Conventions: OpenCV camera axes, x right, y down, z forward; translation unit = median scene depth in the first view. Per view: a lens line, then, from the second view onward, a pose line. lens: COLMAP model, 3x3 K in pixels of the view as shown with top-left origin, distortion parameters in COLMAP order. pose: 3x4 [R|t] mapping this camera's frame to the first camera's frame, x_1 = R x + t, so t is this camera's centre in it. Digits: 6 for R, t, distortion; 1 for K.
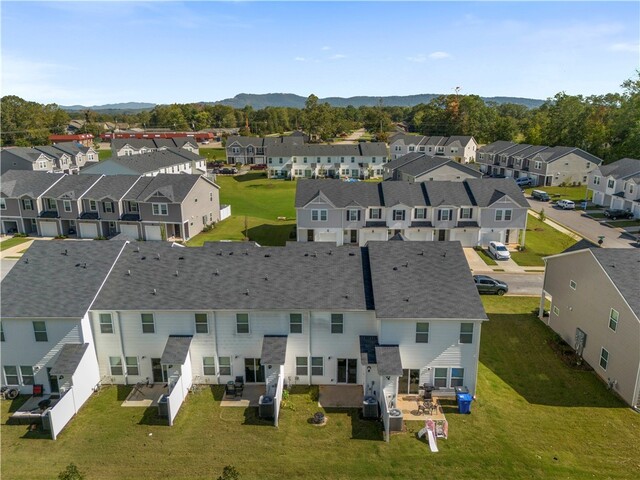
lens RADIAL K [[470.8, 0, 320.0], [0, 470.8, 240.0], [0, 0, 1]] dist [0.073177, -0.066599]
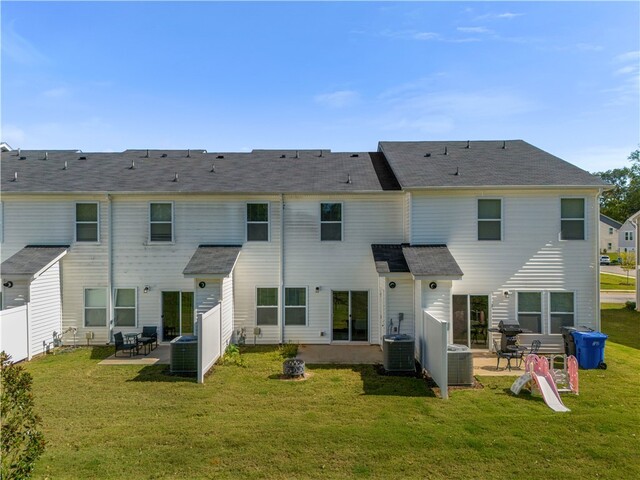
lens RADIAL K [[470.8, 0, 320.0], [0, 470.8, 240.0], [0, 0, 1]] dist [0.073177, -0.066599]
pose [[0.999989, 0.000797, 0.004601, 0.020732], [0.000444, 0.964614, -0.263667, 0.345610], [-0.004648, 0.263666, 0.964603, 0.468200]]
